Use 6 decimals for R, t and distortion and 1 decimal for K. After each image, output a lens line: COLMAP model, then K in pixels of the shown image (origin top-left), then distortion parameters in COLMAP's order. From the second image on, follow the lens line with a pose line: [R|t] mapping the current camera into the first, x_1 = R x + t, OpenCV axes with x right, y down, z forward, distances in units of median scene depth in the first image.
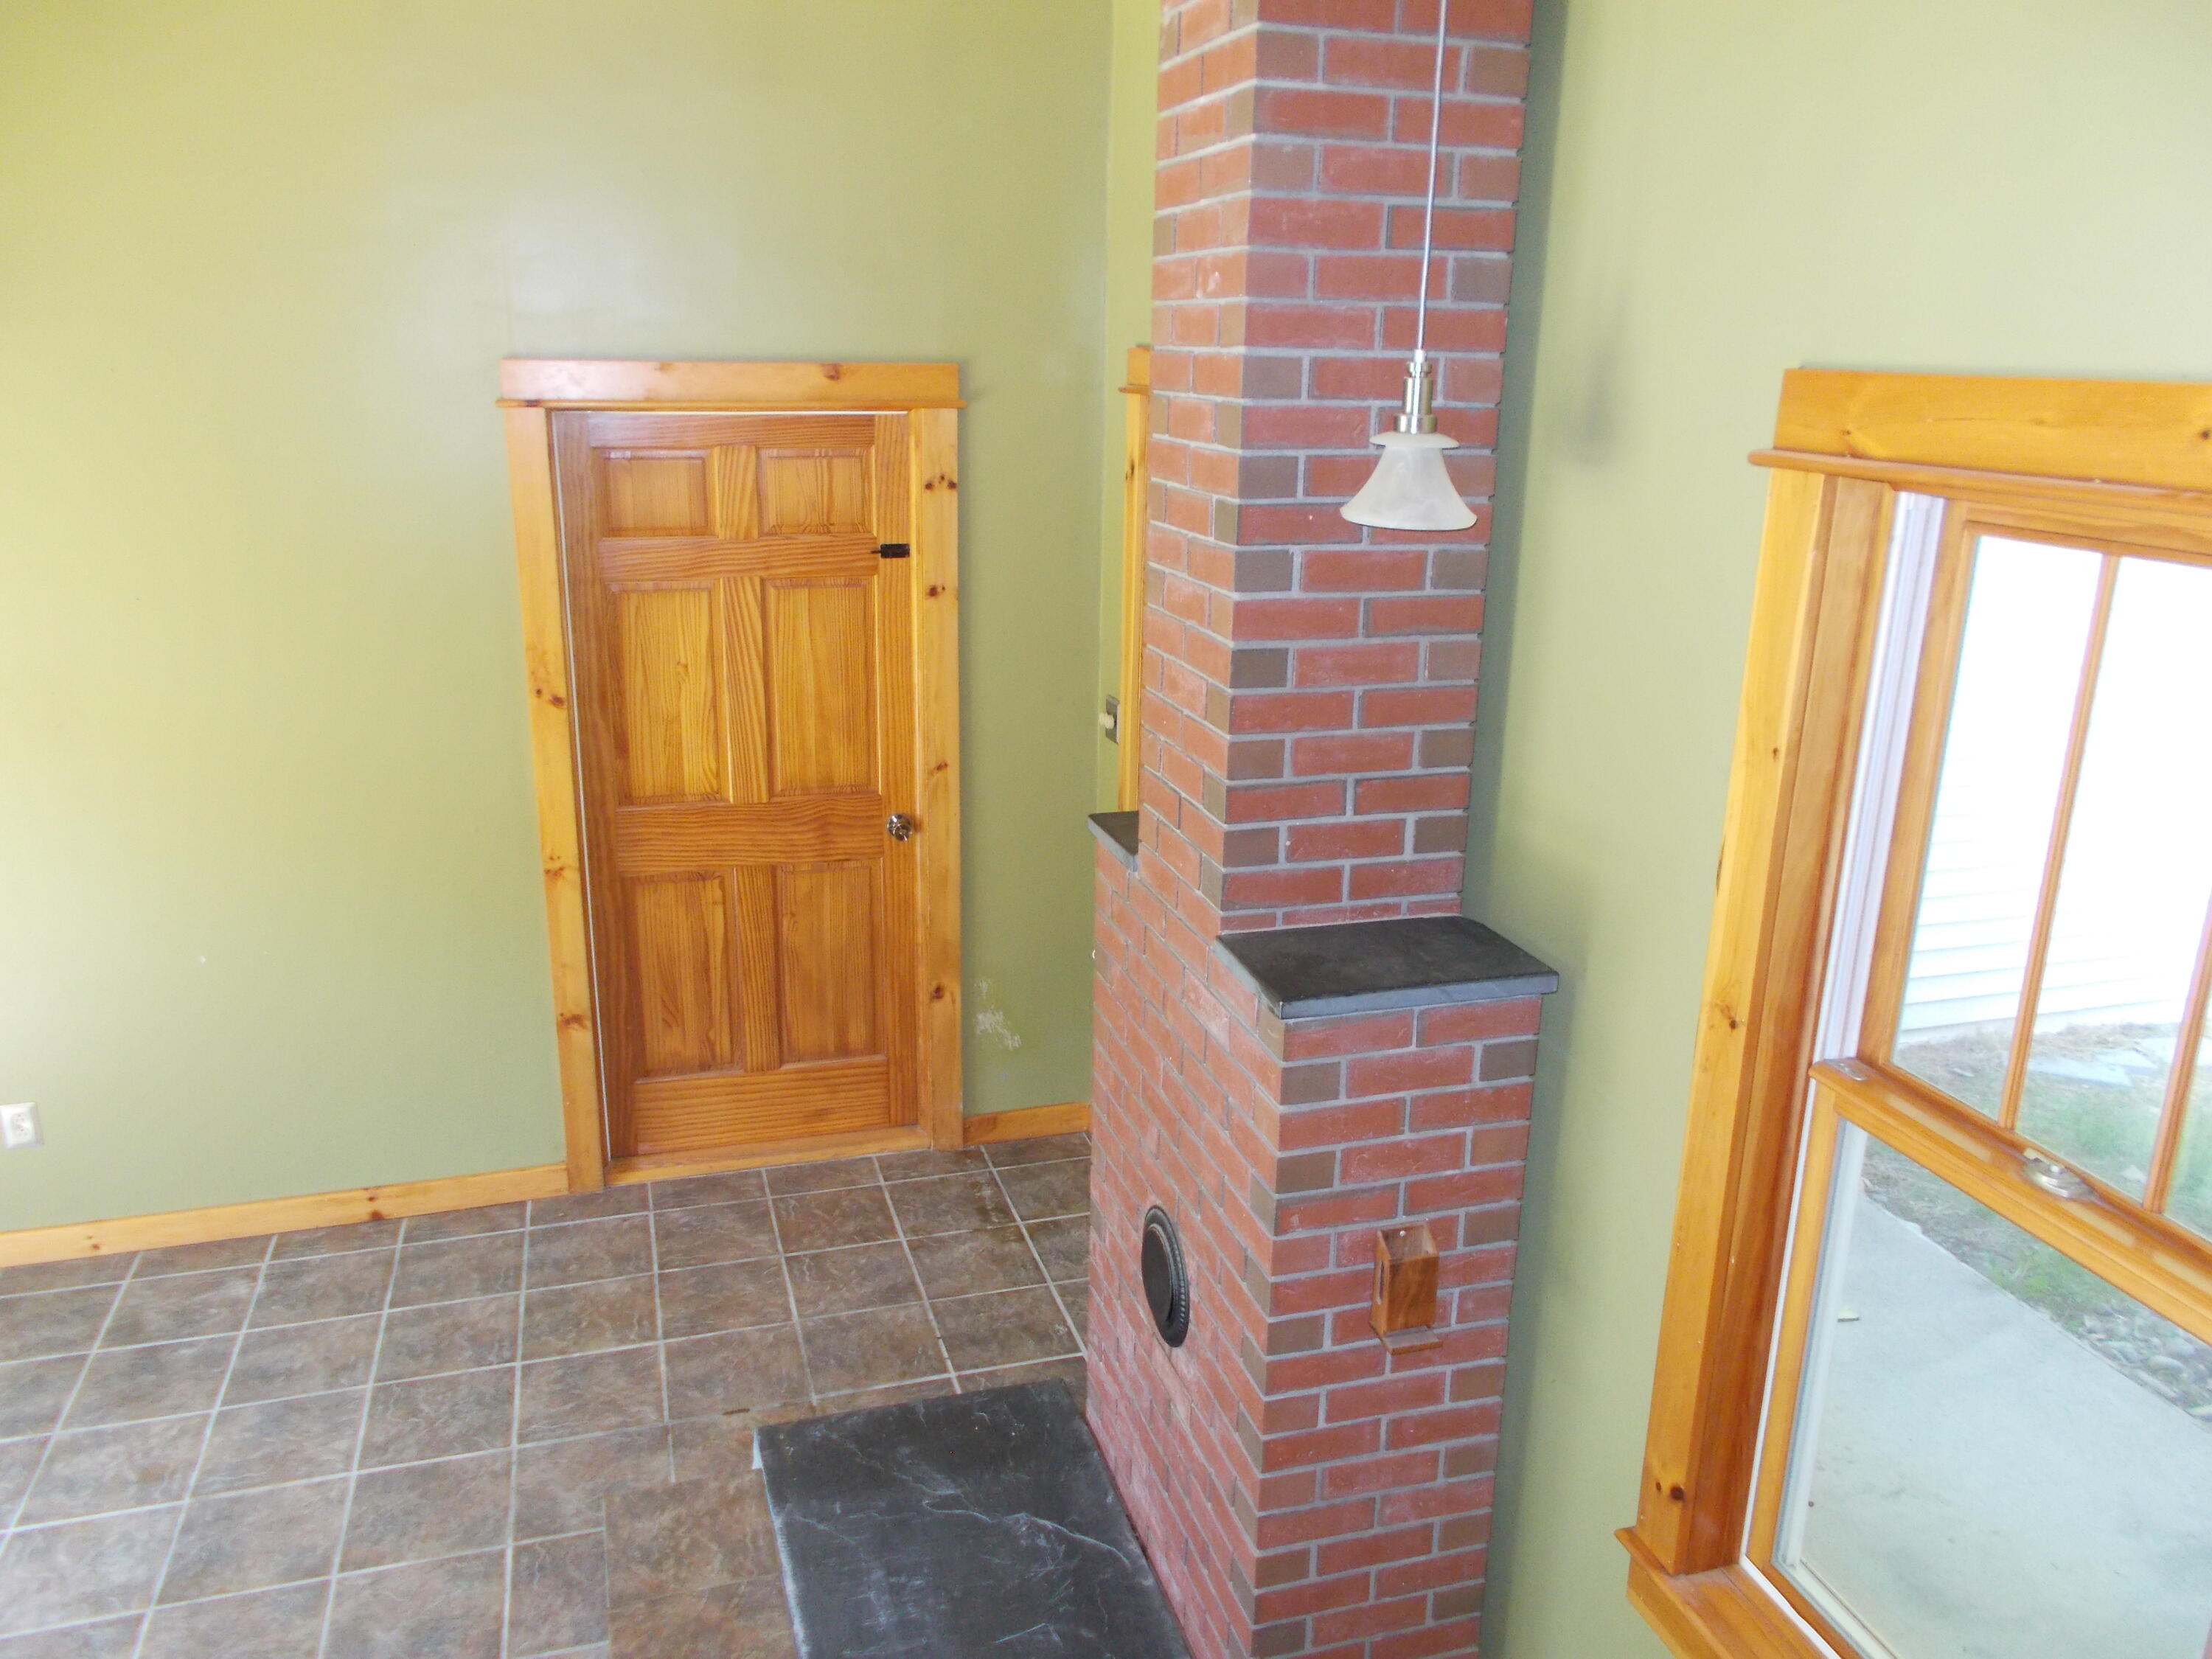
lens RADIAL K [[1723.3, 0, 1088.9], [0, 1723.3, 830.1], [0, 0, 1]] dist [0.023573, -0.009573]
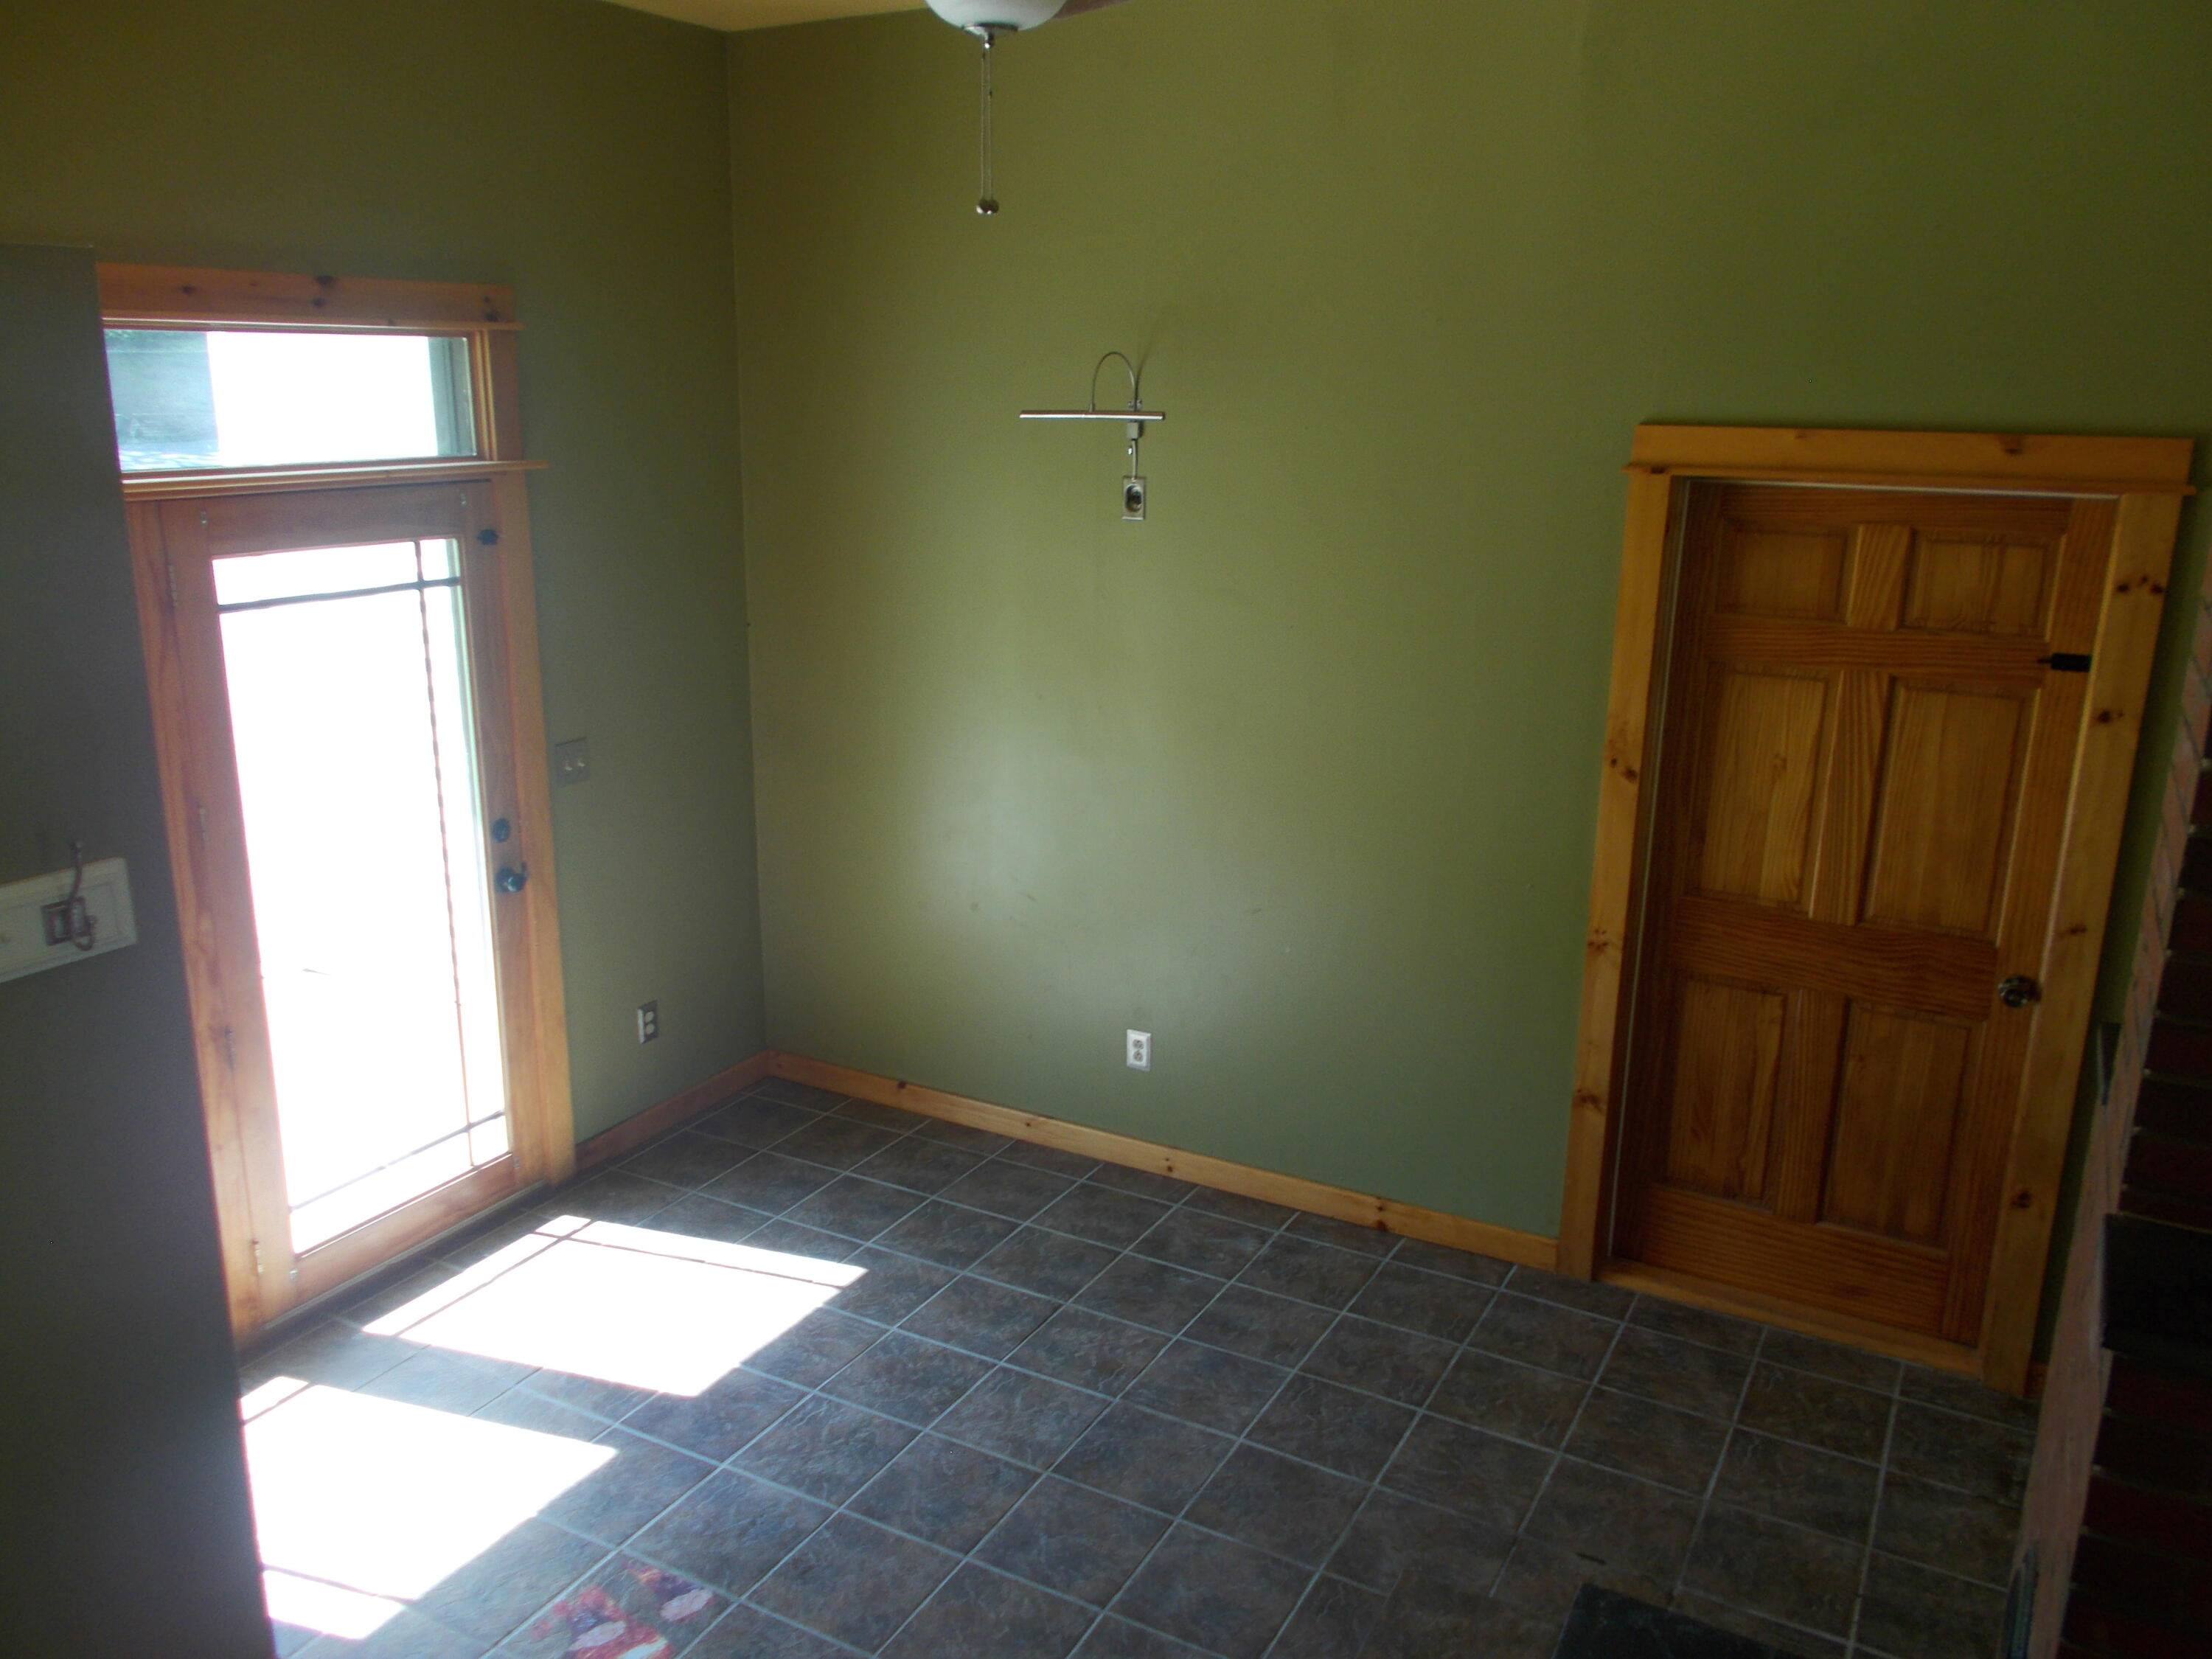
lens RADIAL K [[1723.3, 0, 1103.5], [0, 1723.3, 826.8], [0, 0, 1]] dist [0.023573, -0.009573]
pose [[0.703208, 0.179287, -0.688008, 0.152202], [-0.207942, 0.977234, 0.042121, -0.024479], [0.679897, 0.113446, 0.724480, 0.096681]]
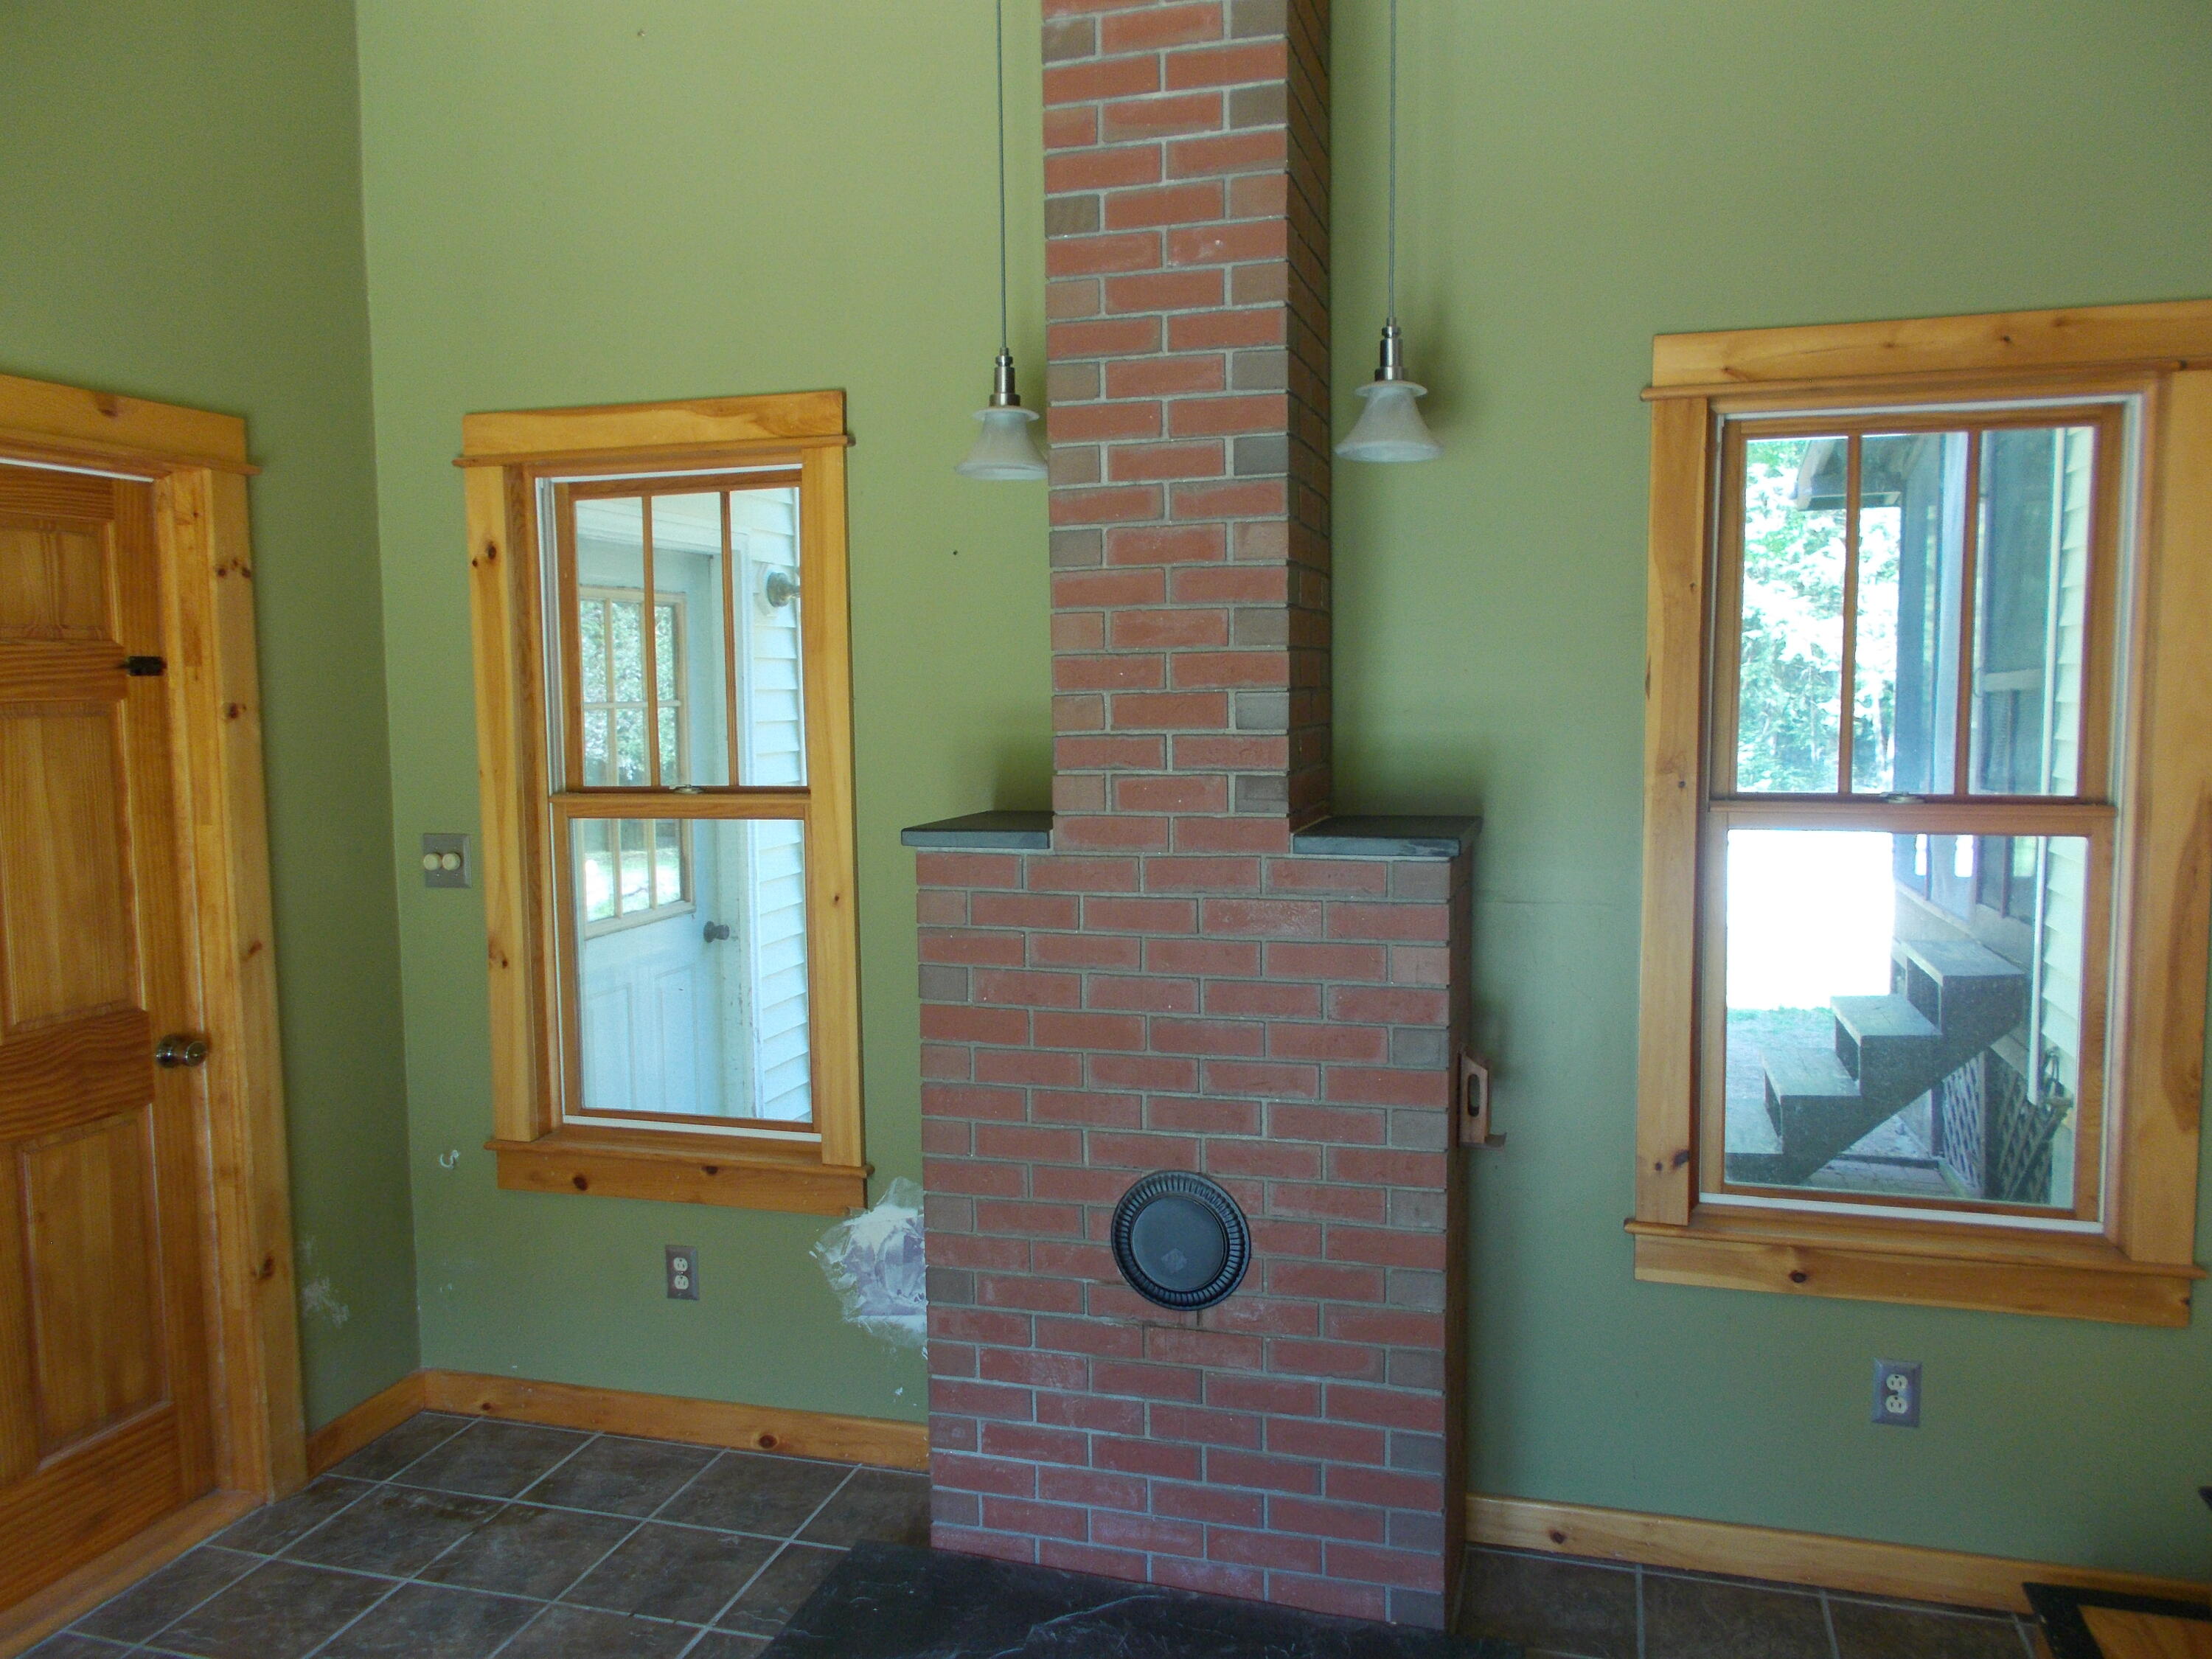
lens RADIAL K [[1723.3, 0, 1098.4], [0, 1723.3, 827.9], [0, 0, 1]] dist [0.023573, -0.009573]
pose [[0.542247, -0.092039, 0.835163, -0.531320], [0.256596, 0.964636, -0.060292, 0.053884], [-0.800079, 0.246992, 0.546688, 0.304329]]
